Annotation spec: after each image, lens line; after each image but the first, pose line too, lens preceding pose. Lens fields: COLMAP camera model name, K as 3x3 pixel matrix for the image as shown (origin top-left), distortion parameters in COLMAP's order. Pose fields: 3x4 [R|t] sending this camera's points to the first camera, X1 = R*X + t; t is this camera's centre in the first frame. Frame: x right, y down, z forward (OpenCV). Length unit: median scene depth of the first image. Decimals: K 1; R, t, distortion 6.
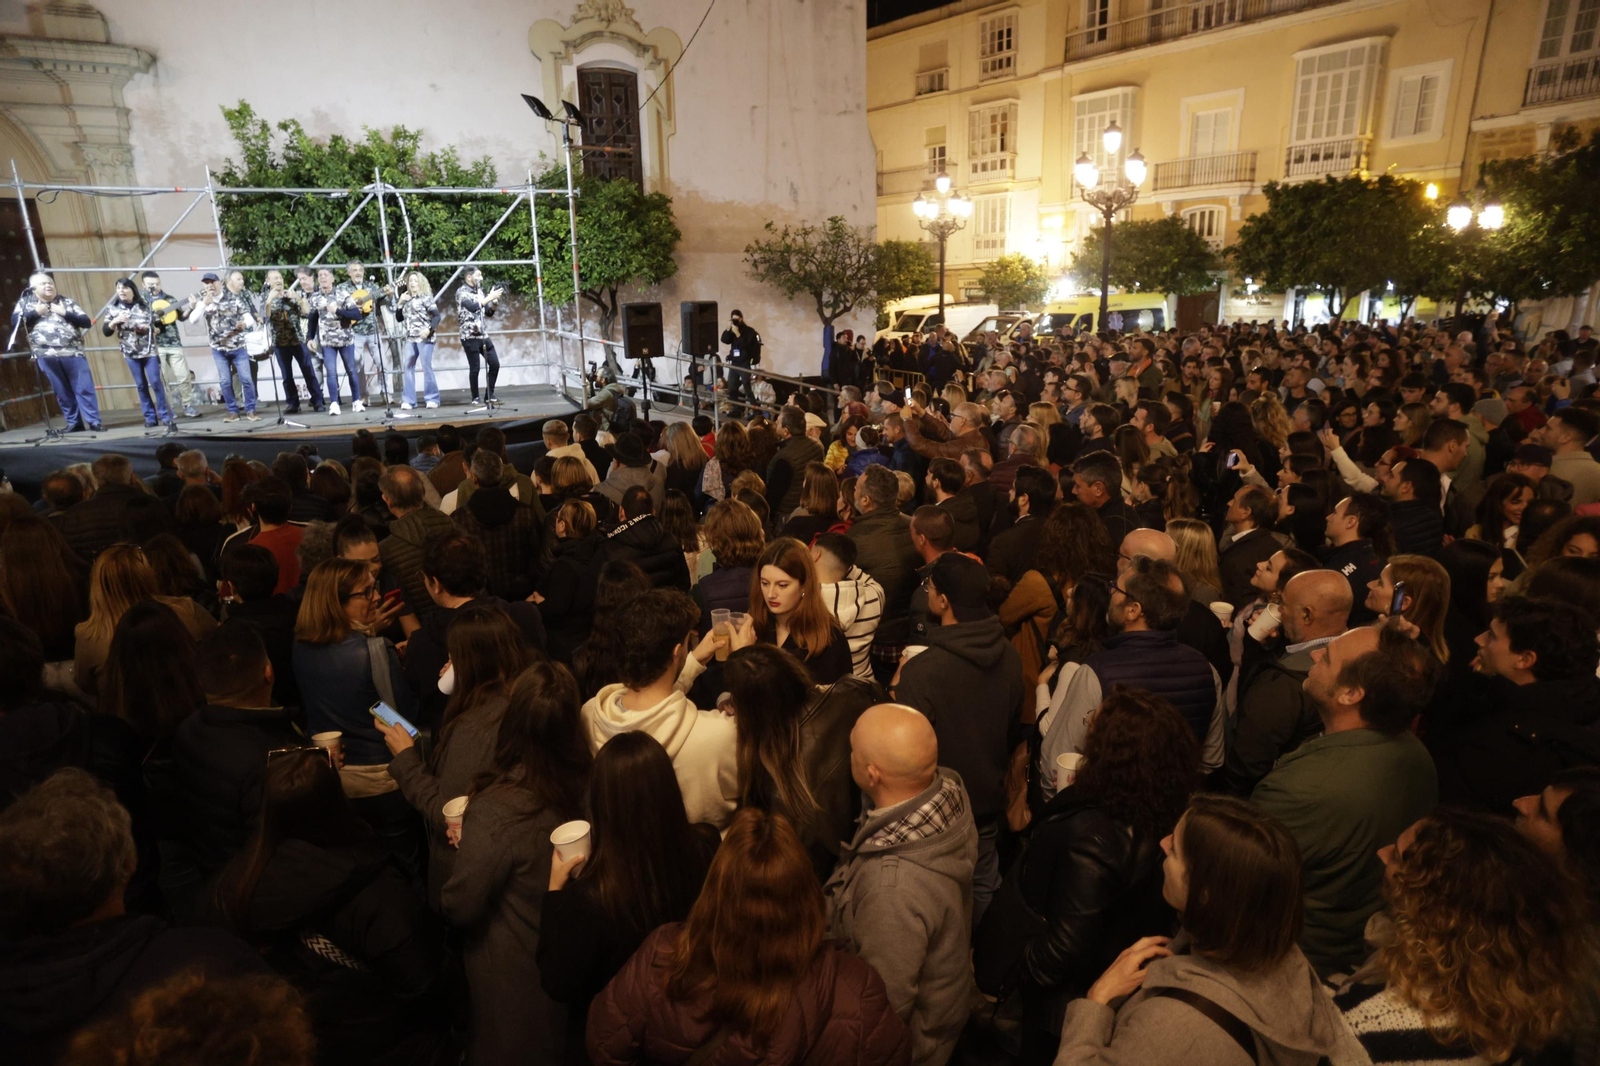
lens RADIAL K [[912.3, 0, 799.4], [0, 912.3, 548.1], [0, 0, 1]] dist [-0.066022, 0.047780]
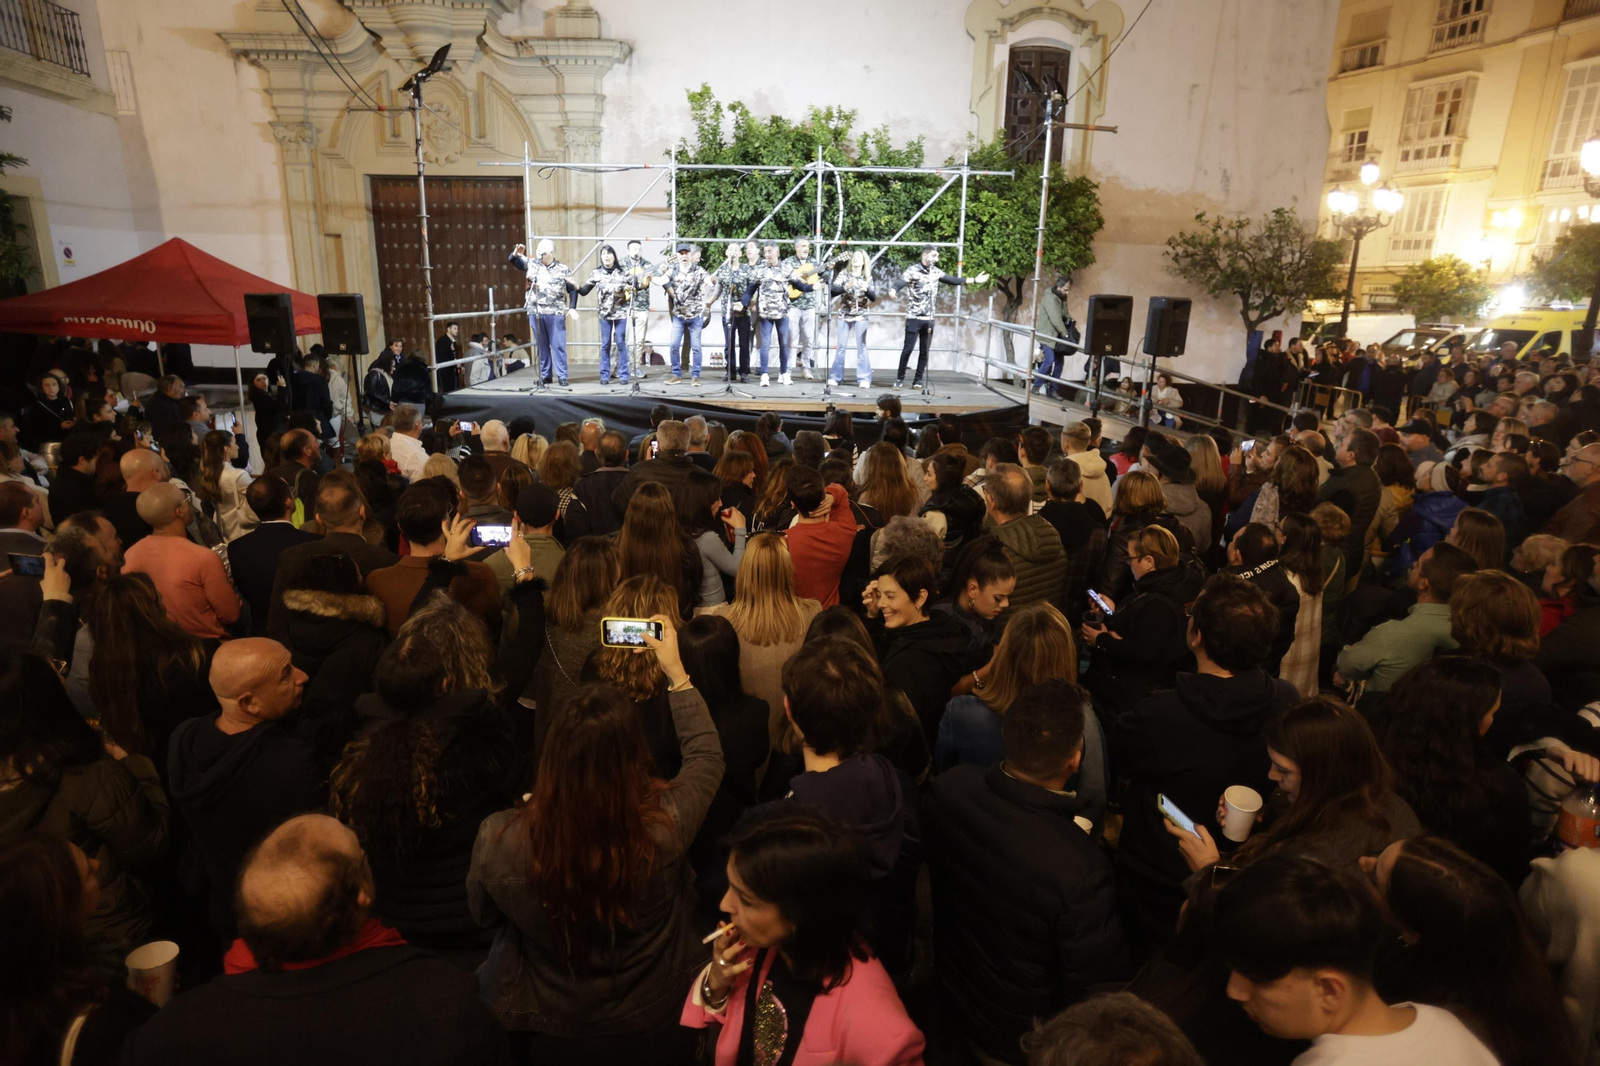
lens RADIAL K [[913.7, 0, 794.1], [0, 913.7, 529.2], [0, 0, 1]] dist [-0.069830, 0.052117]
pose [[0.939900, 0.128433, -0.316374, -0.081426], [-0.130284, 0.991357, 0.015390, -0.005045], [0.315616, 0.026753, 0.948510, 0.022239]]
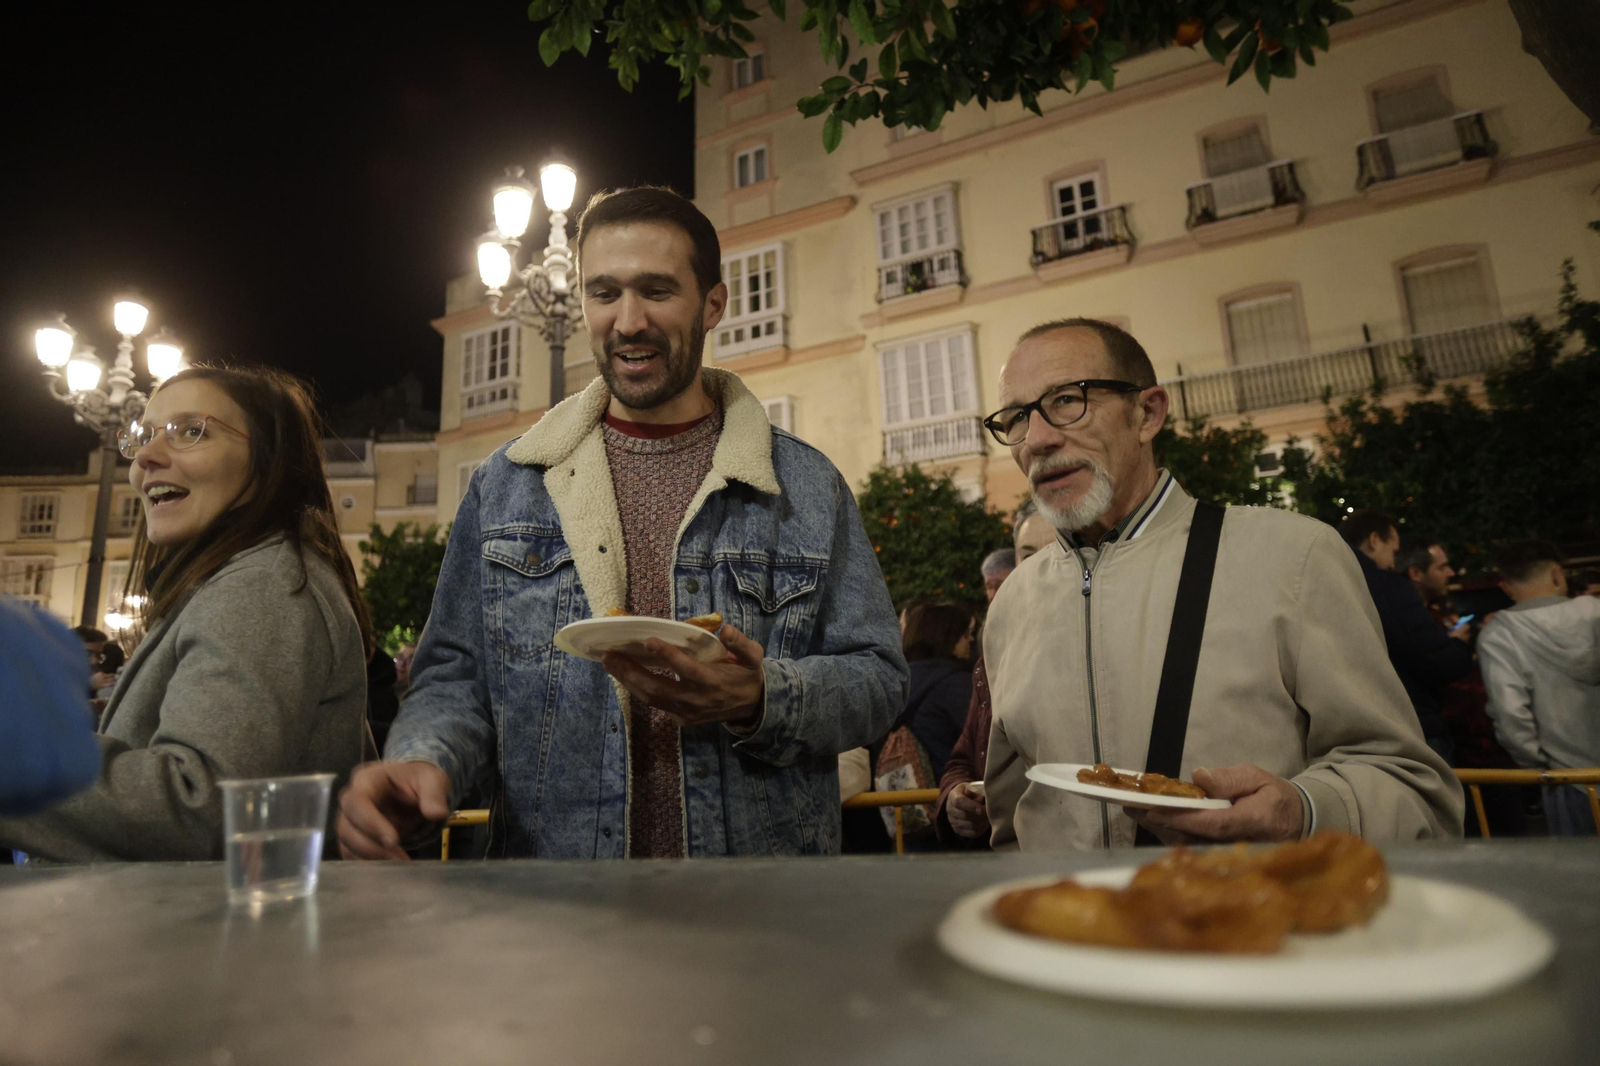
lens RADIAL K [[913.7, 0, 794.1], [0, 913.7, 529.2], [0, 0, 1]] dist [-0.069830, 0.052117]
pose [[0.592421, 0.153943, 0.790784, -0.271354], [0.242248, 0.902107, -0.357097, 0.320383], [-0.768344, 0.403117, 0.497135, -0.849643]]
